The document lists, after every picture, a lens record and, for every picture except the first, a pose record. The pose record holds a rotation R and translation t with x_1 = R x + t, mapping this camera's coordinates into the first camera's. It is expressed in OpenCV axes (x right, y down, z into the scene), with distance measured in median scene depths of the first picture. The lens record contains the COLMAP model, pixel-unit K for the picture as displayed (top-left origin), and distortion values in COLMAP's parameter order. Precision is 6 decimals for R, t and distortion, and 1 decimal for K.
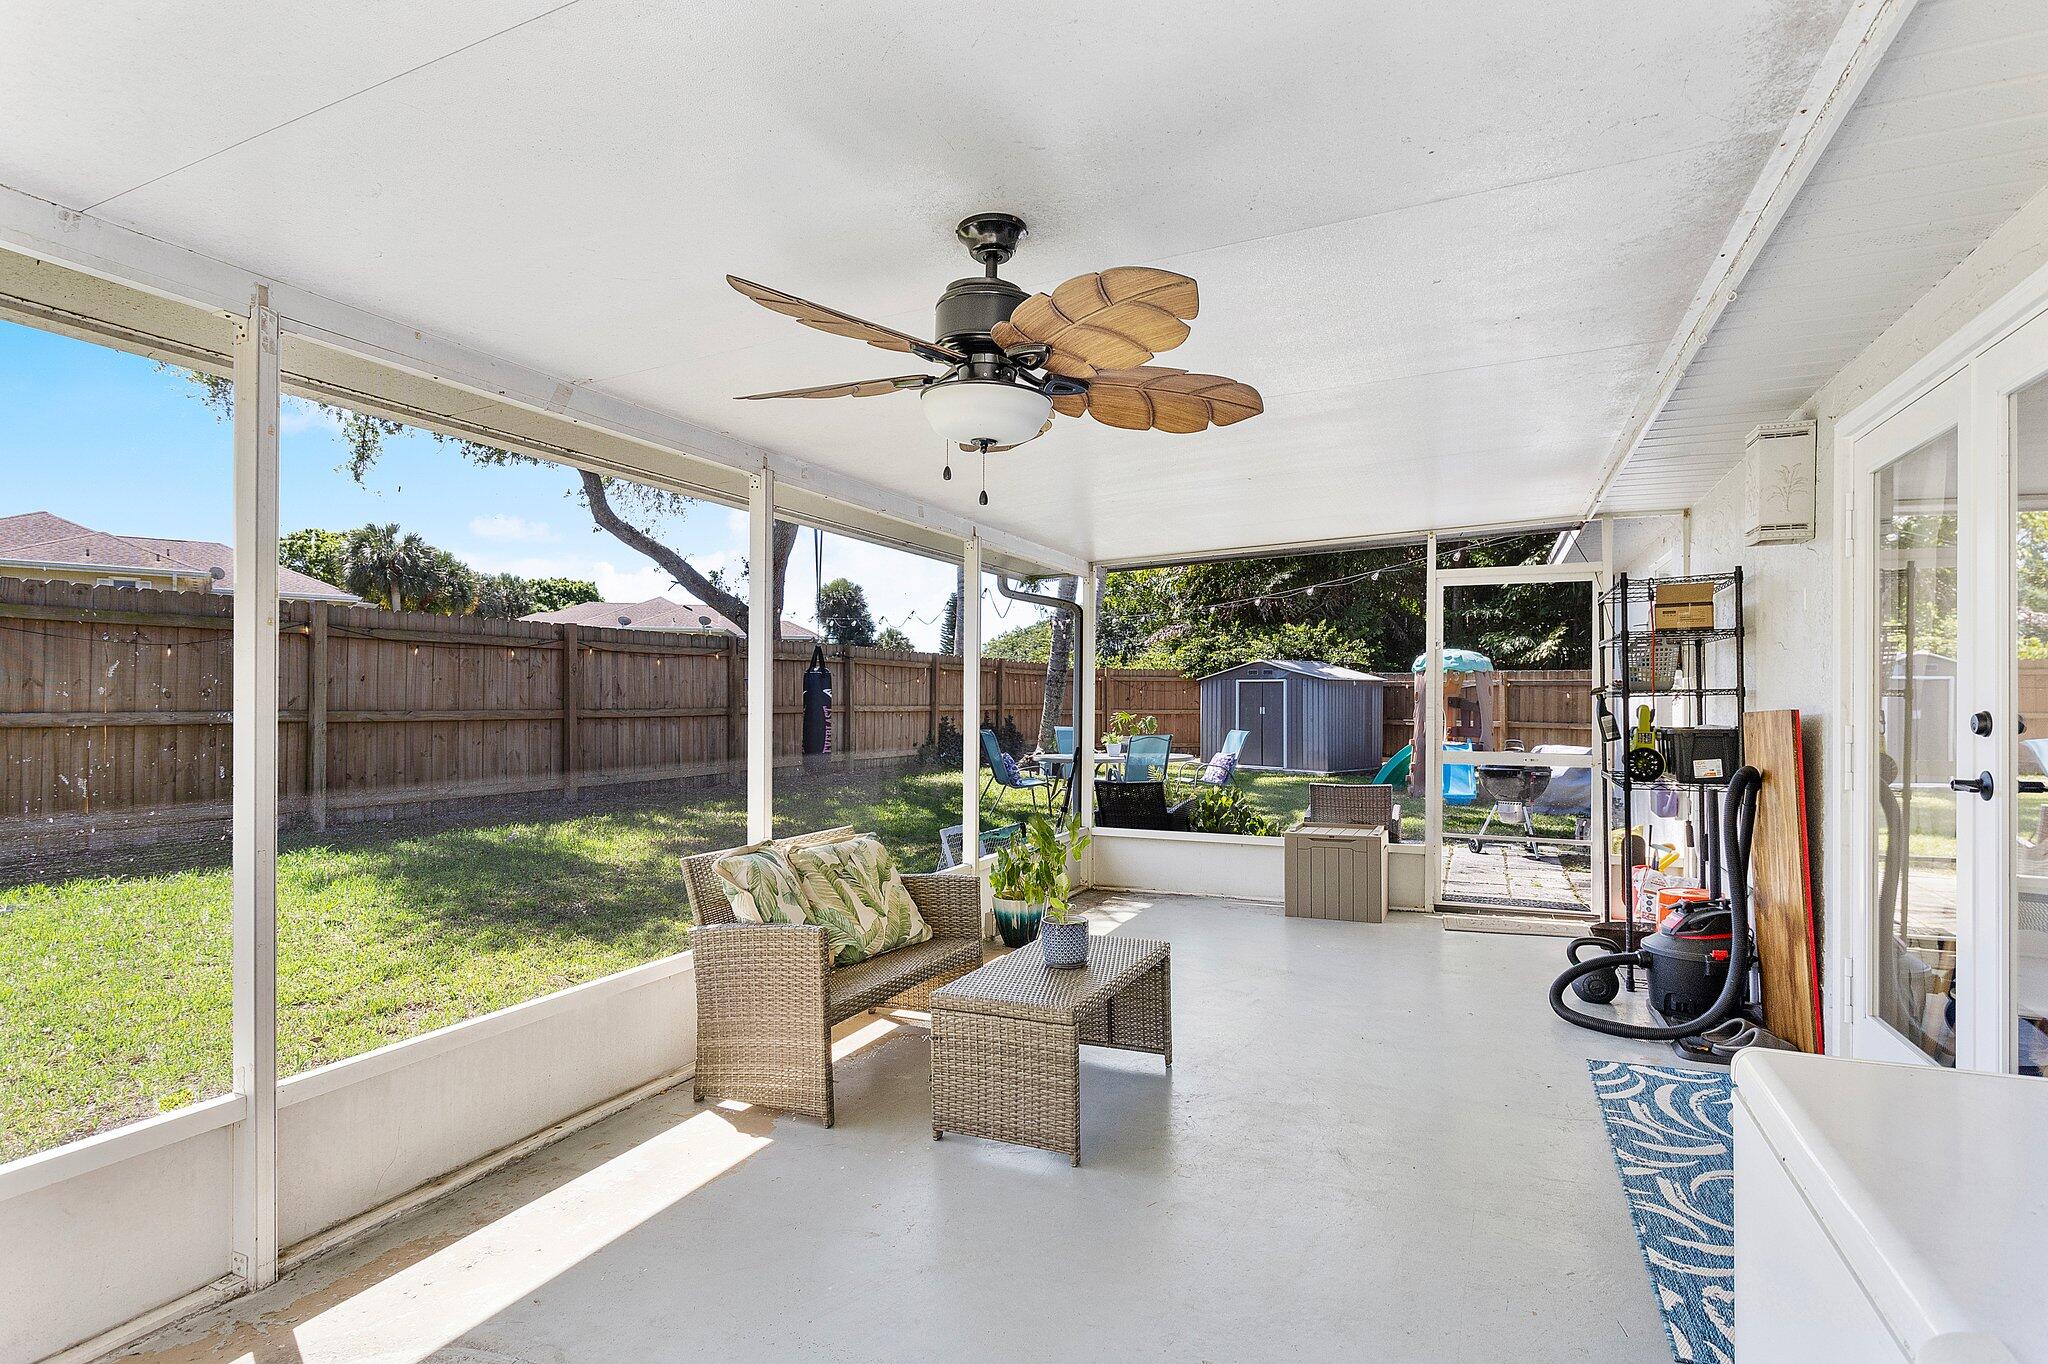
lens RADIAL K [[1008.2, 0, 1023.7], [0, 1008.2, 692.8], [0, 0, 1]] dist [-0.001402, -0.000100]
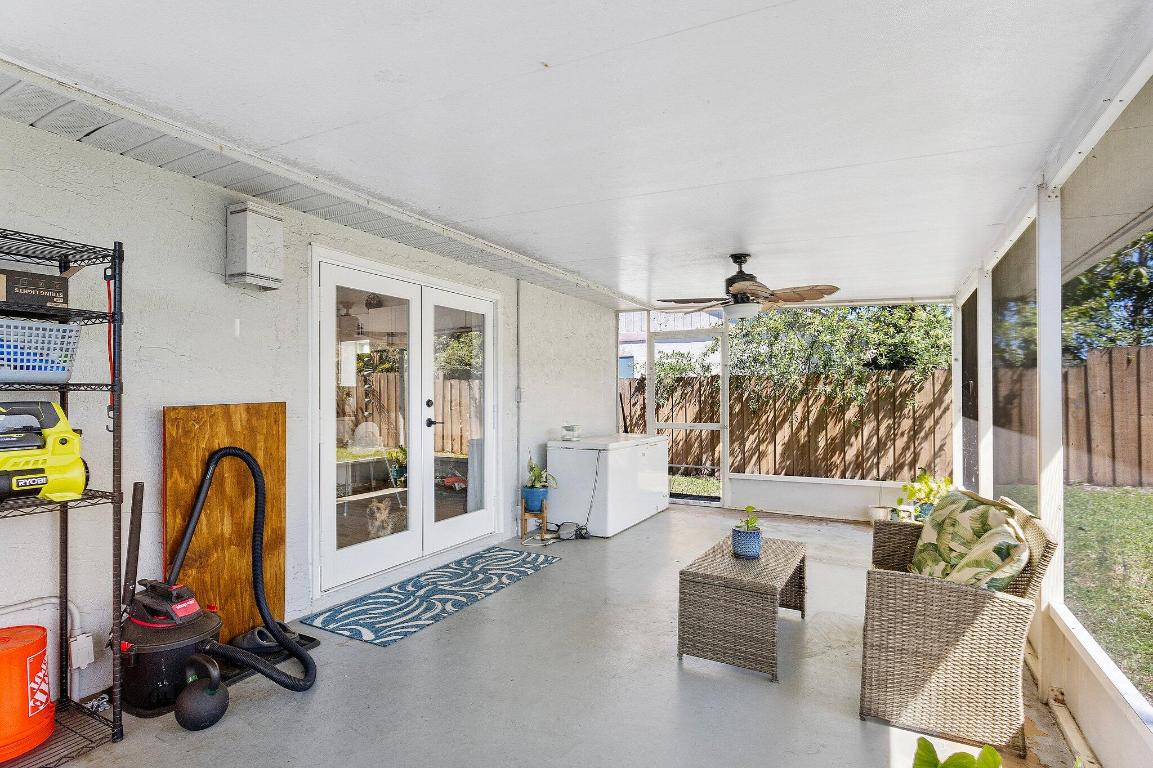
lens RADIAL K [[567.6, 0, 574.8], [0, 567.6, 389.4], [0, 0, 1]] dist [-0.001402, -0.000100]
pose [[-0.996891, 0.000629, 0.078794, 0.249623], [-0.000904, 0.999811, -0.019419, 0.016164], [-0.078792, -0.019429, -0.996702, 1.960796]]
